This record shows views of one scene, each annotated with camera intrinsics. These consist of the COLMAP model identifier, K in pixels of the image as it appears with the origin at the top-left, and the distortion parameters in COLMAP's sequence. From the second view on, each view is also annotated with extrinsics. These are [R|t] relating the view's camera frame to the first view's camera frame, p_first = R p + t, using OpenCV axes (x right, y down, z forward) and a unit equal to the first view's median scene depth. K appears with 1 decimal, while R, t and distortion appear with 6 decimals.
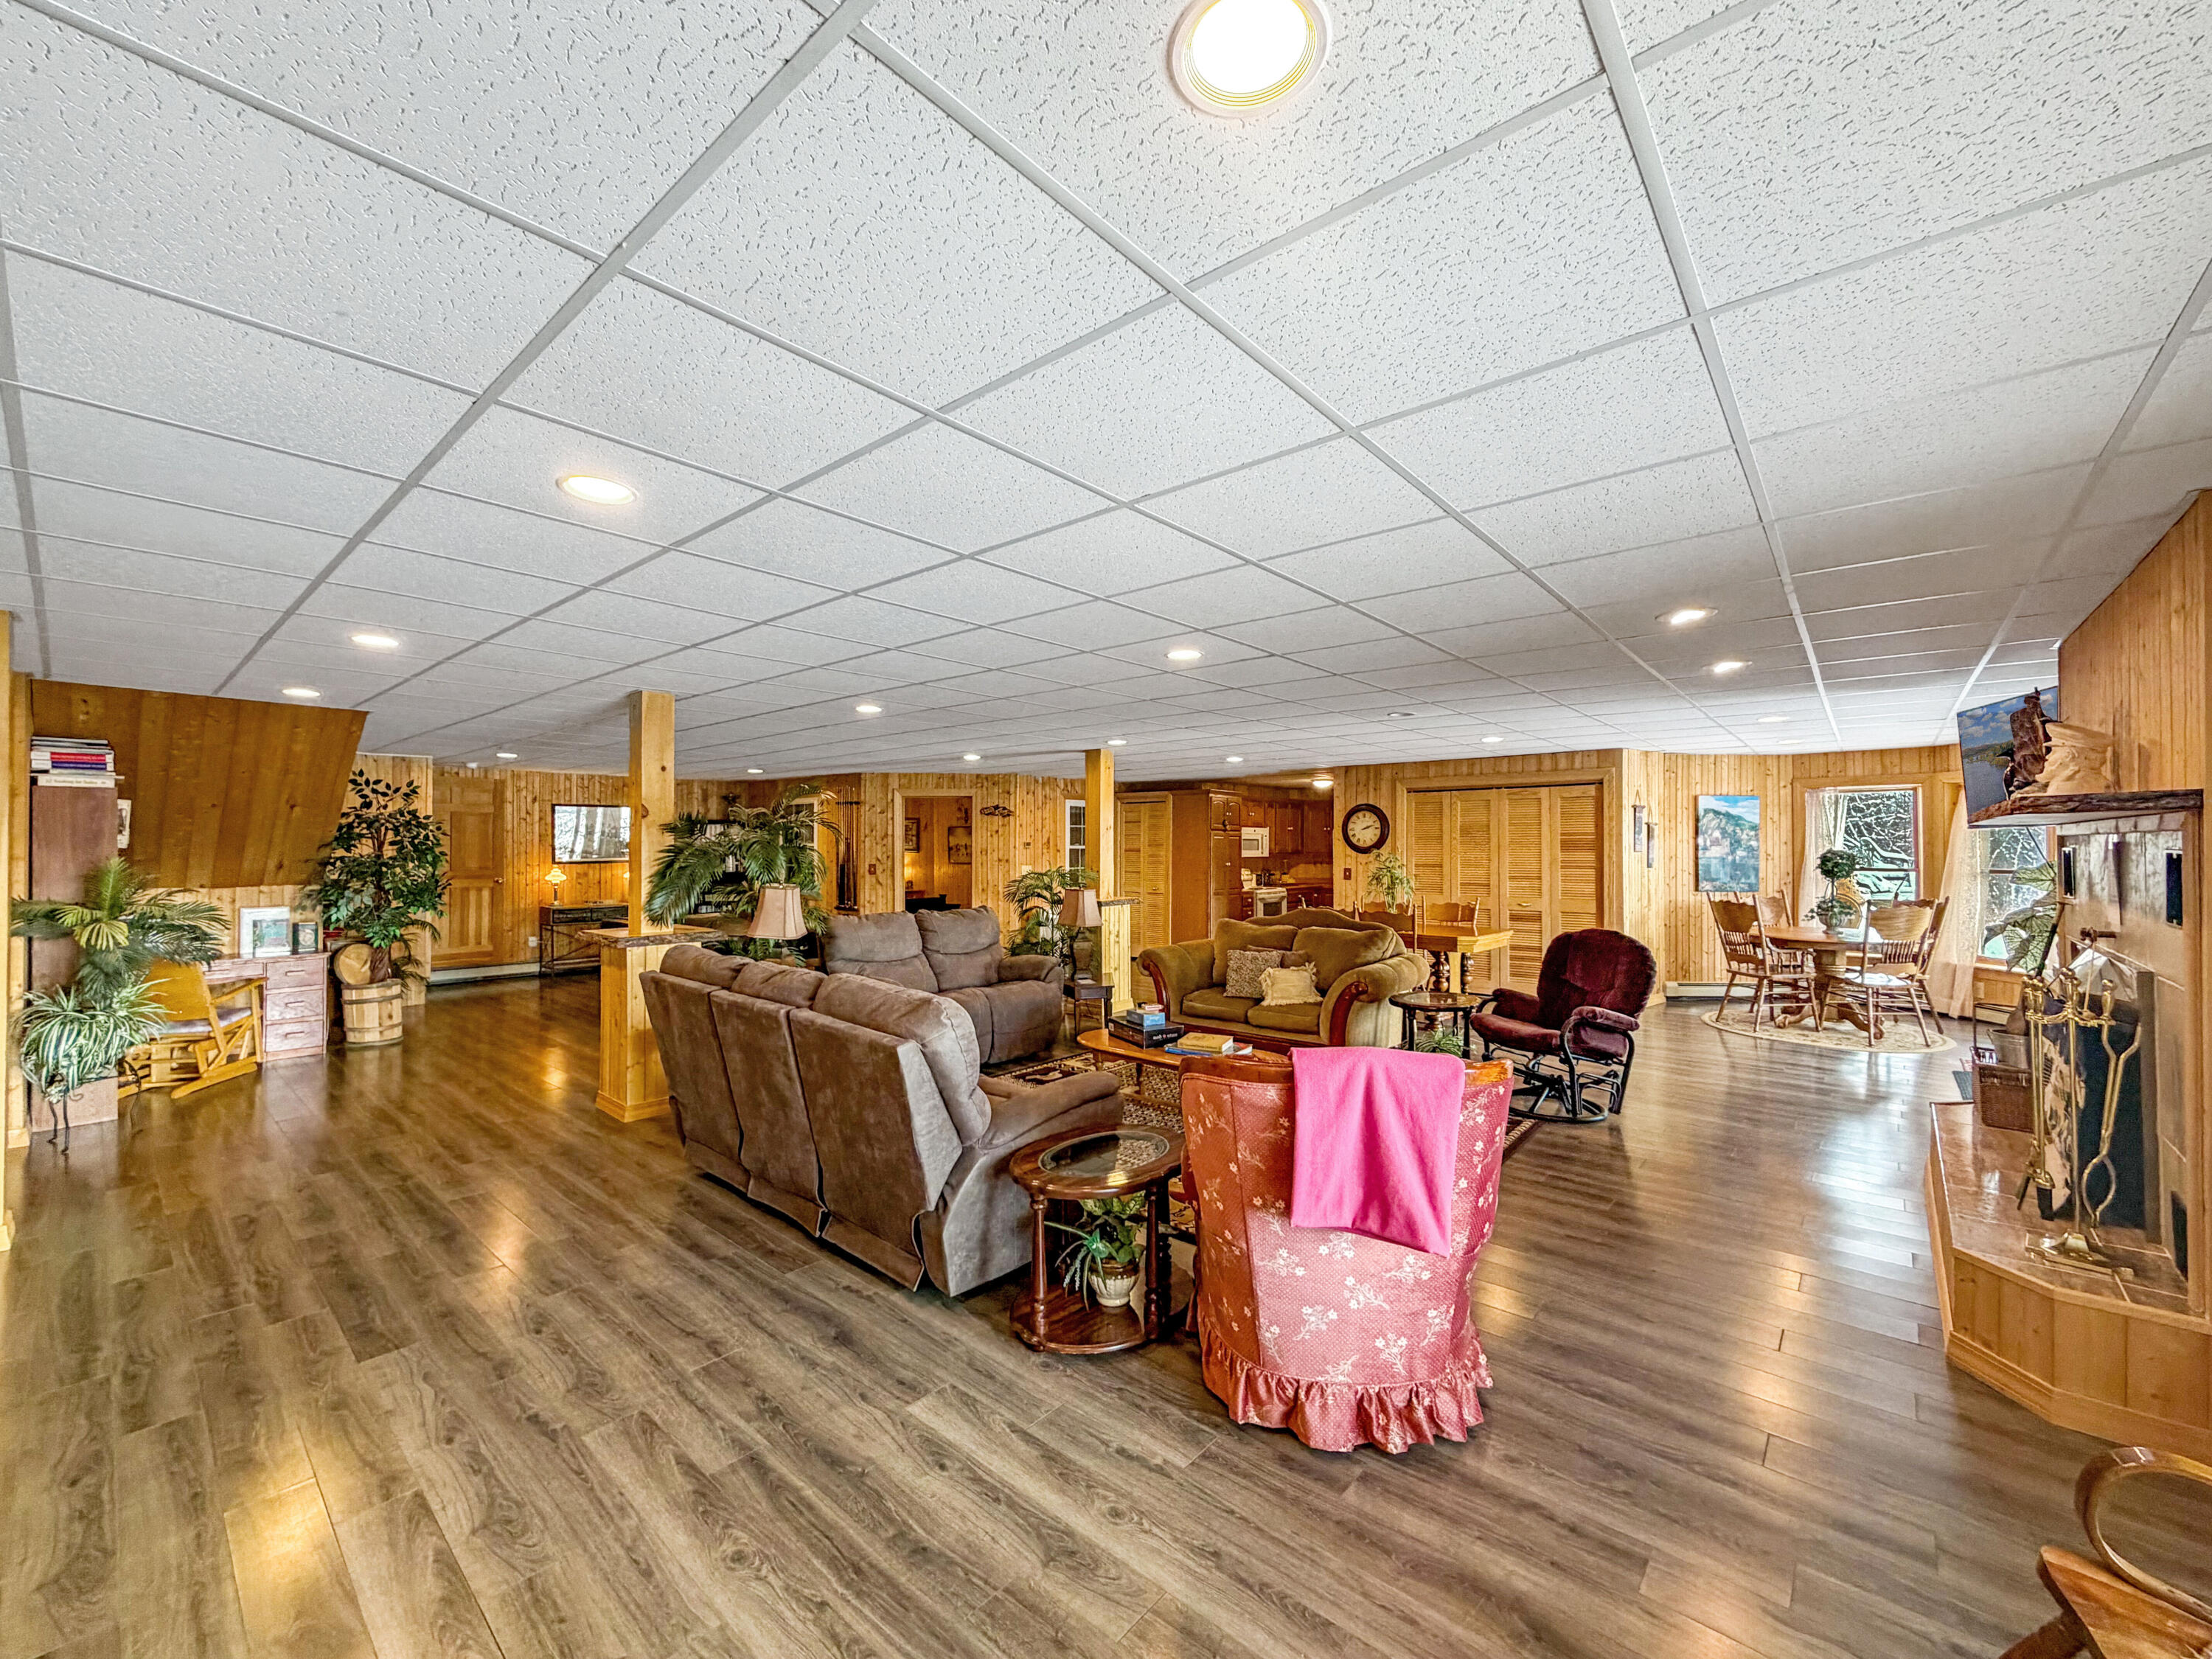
lens RADIAL K [[885.8, 0, 1102.9], [0, 885.8, 837.9], [0, 0, 1]] dist [0.001479, 0.000241]
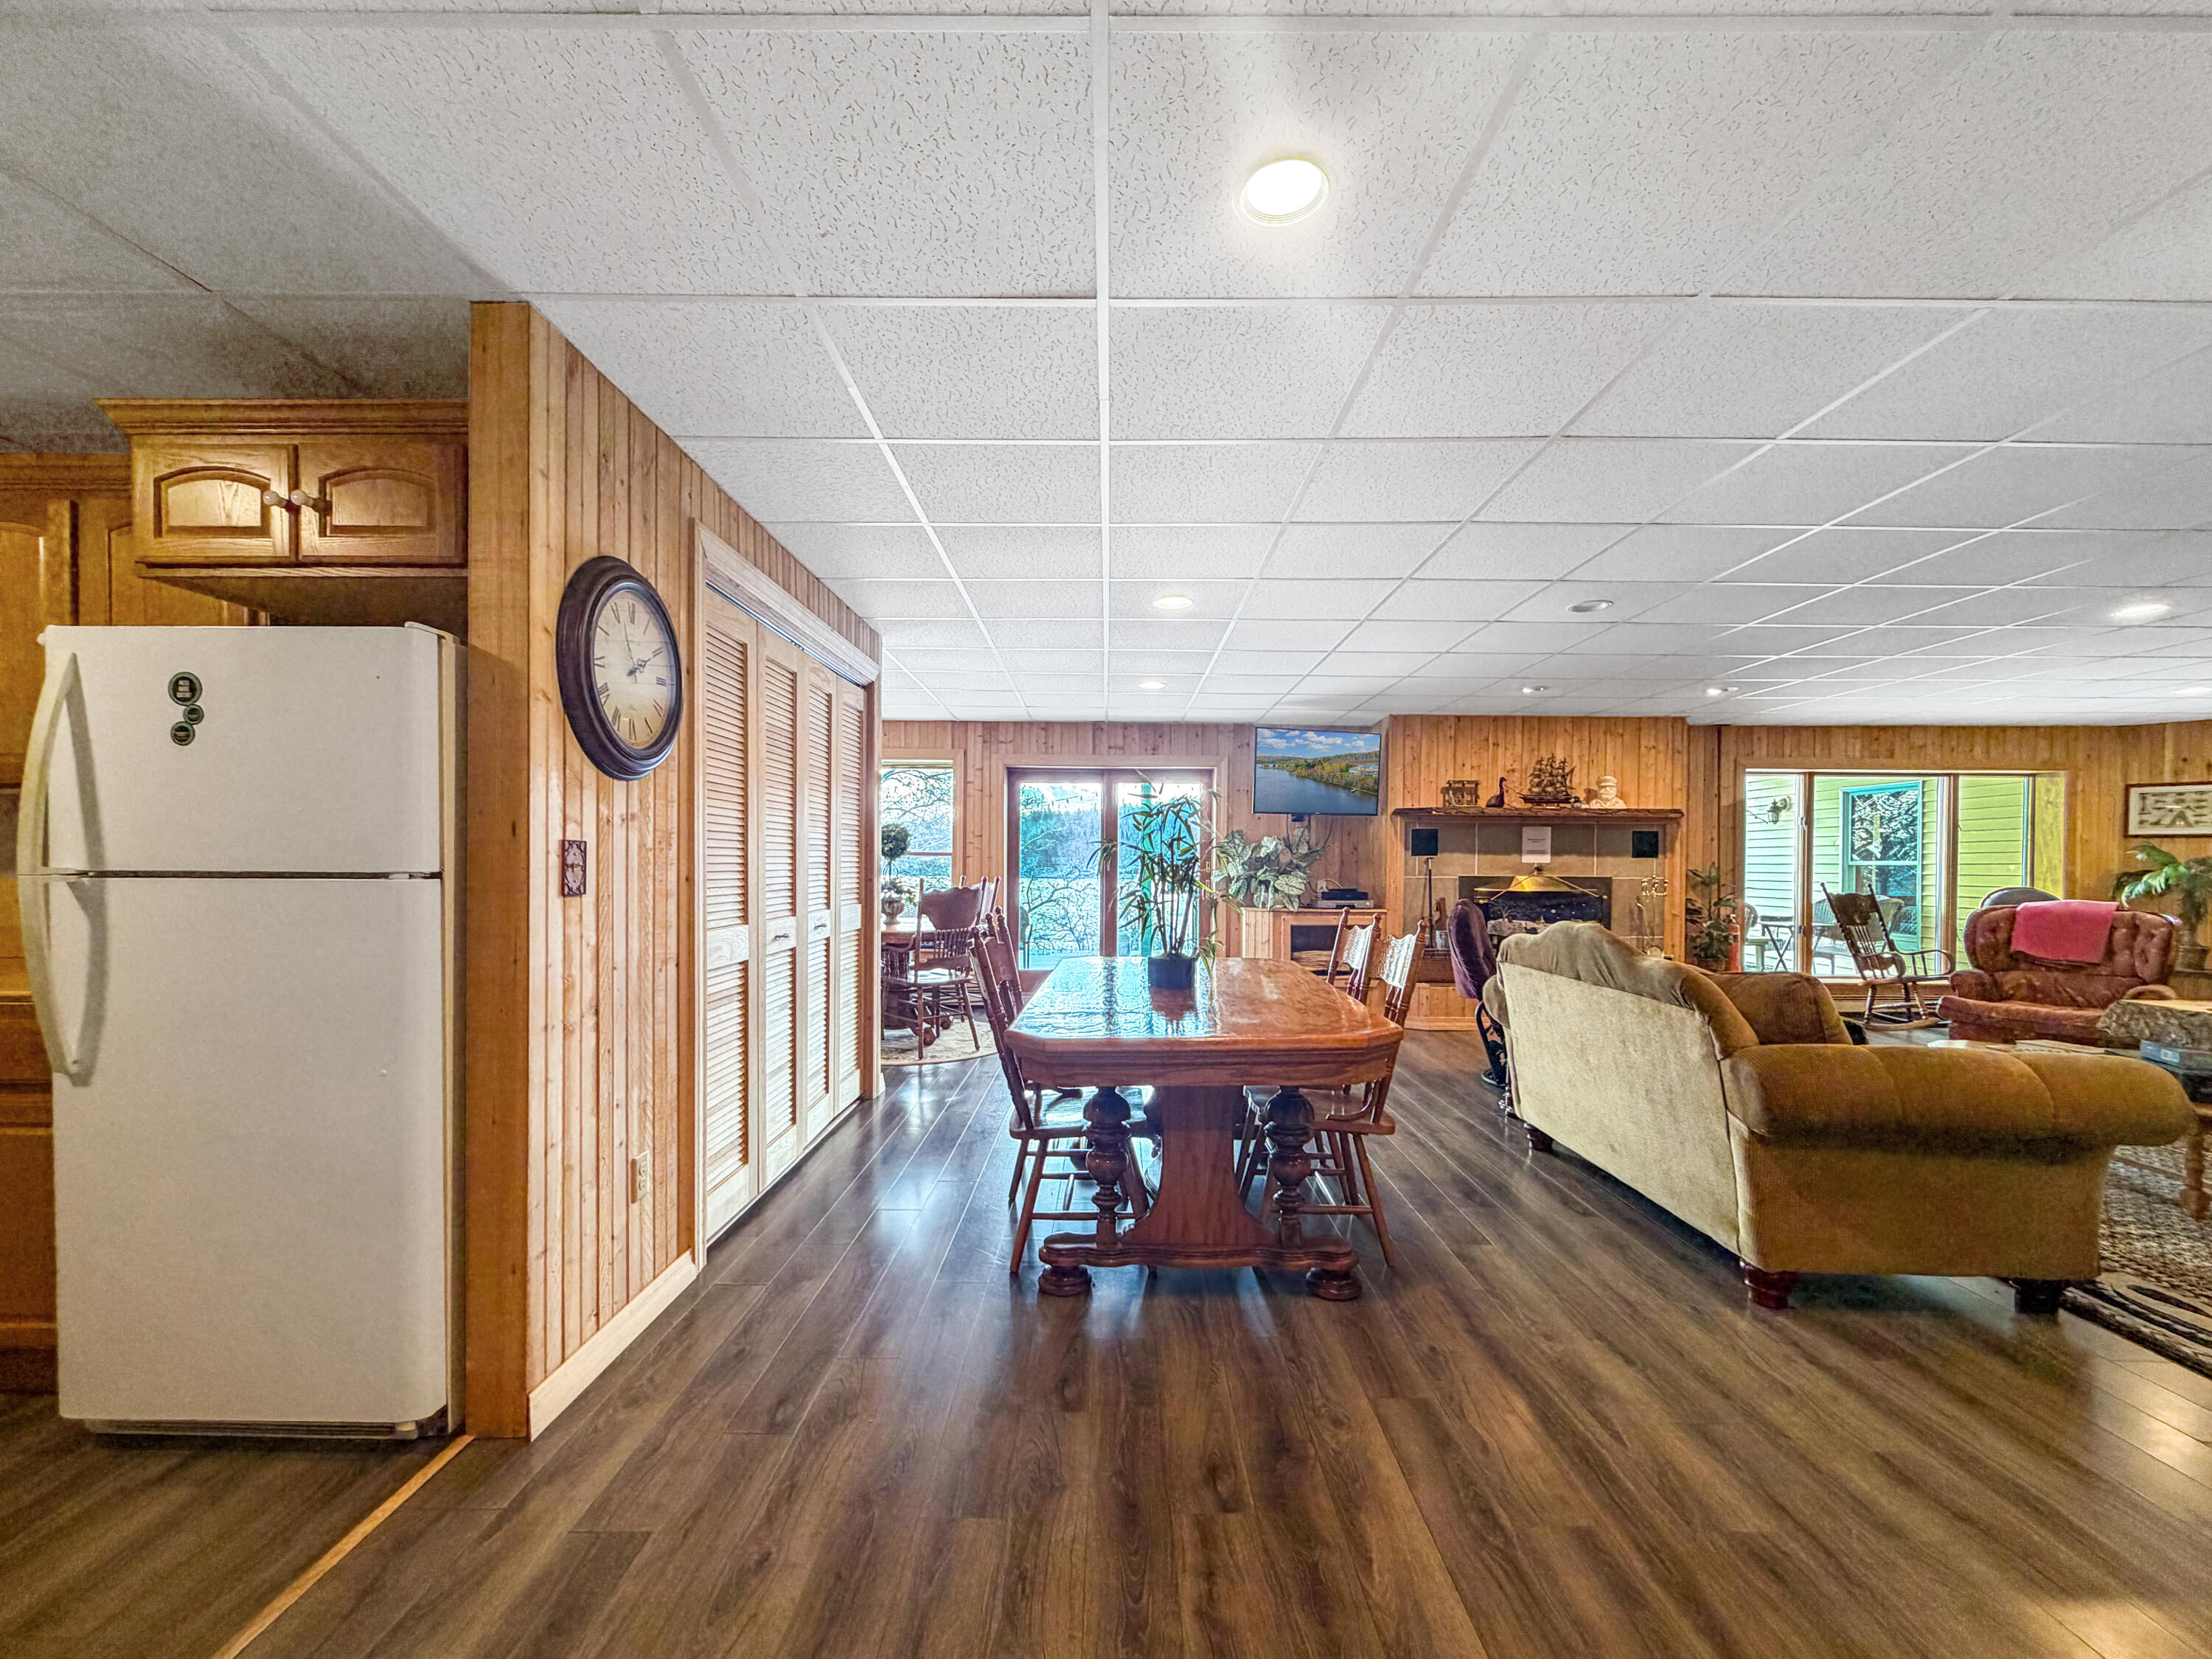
lens RADIAL K [[896.7, 0, 1115.0], [0, 896.7, 872.4], [0, 0, 1]] dist [-0.000424, 0.000080]
pose [[-0.652134, -0.015746, 0.757940, 0.076250], [-0.014618, 0.999860, 0.008194, 0.085045], [-0.757963, -0.005736, -0.652273, 2.349478]]
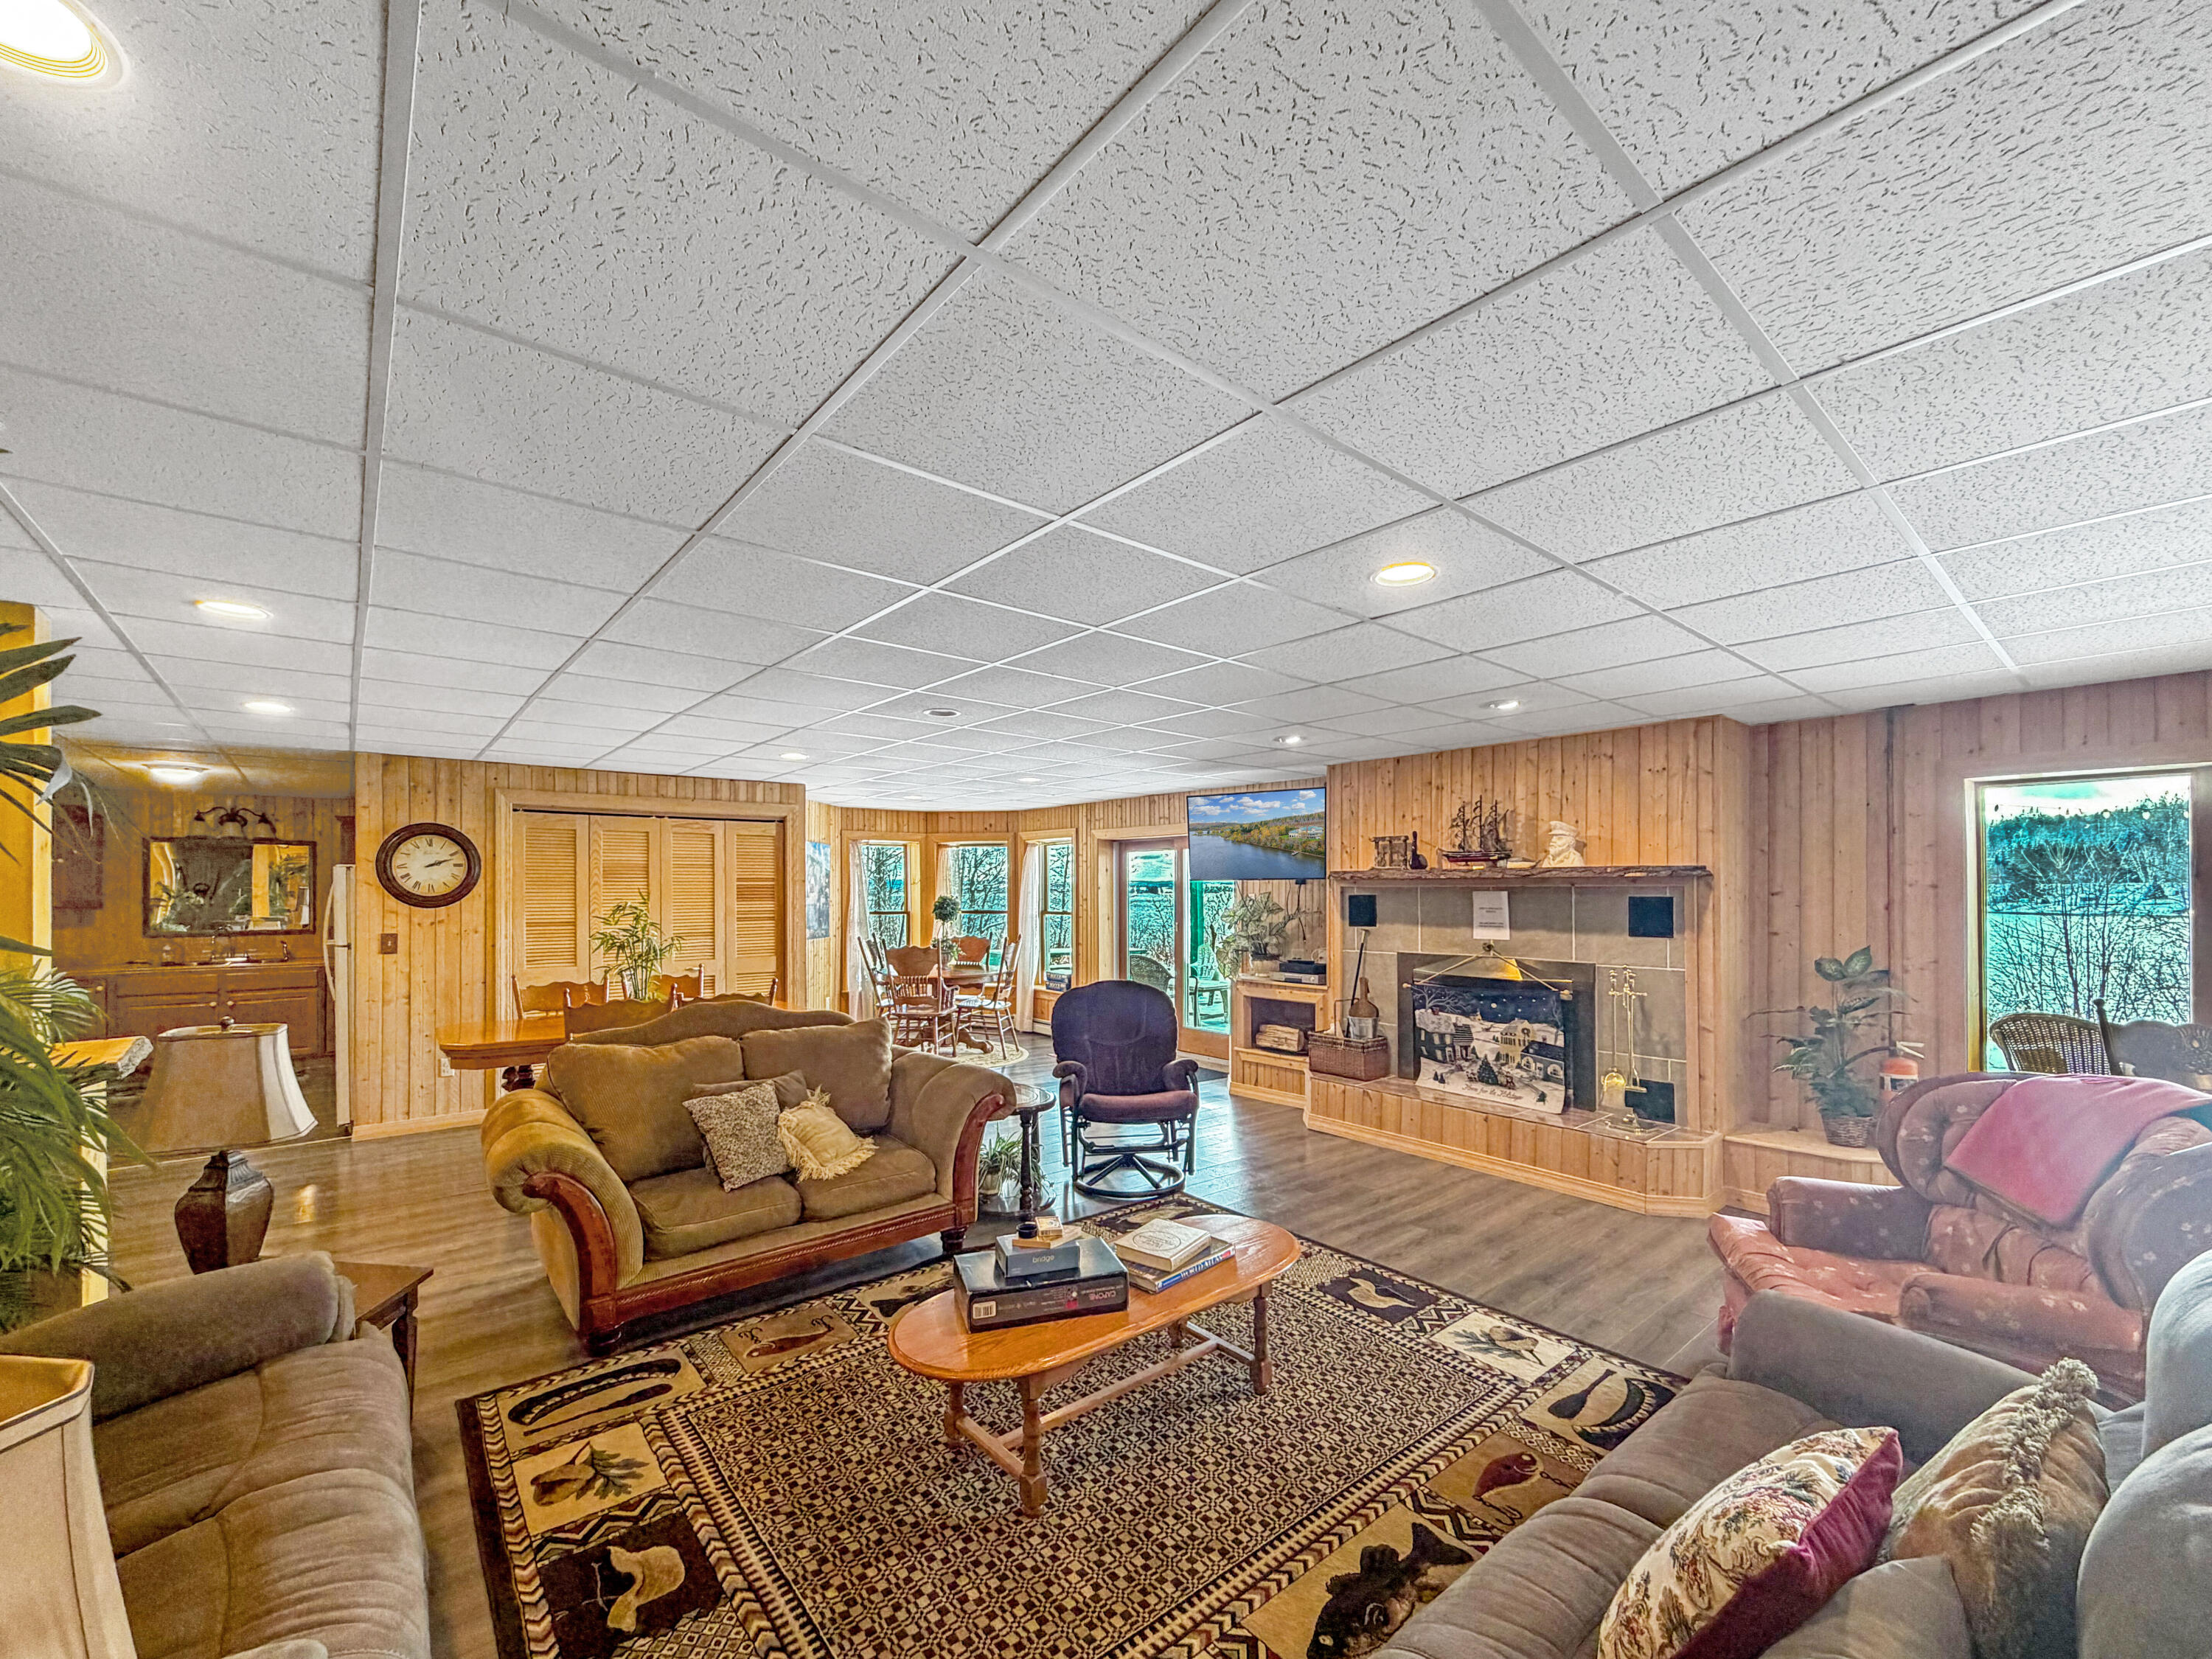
lens RADIAL K [[905.4, 0, 1097.6], [0, 905.4, 892.3], [0, 0, 1]] dist [0.000201, 0.000015]
pose [[0.165843, -0.001846, 0.986150, -0.499279], [-0.007328, 0.999968, 0.003104, 0.005137], [-0.986125, -0.007742, 0.165824, 1.029261]]
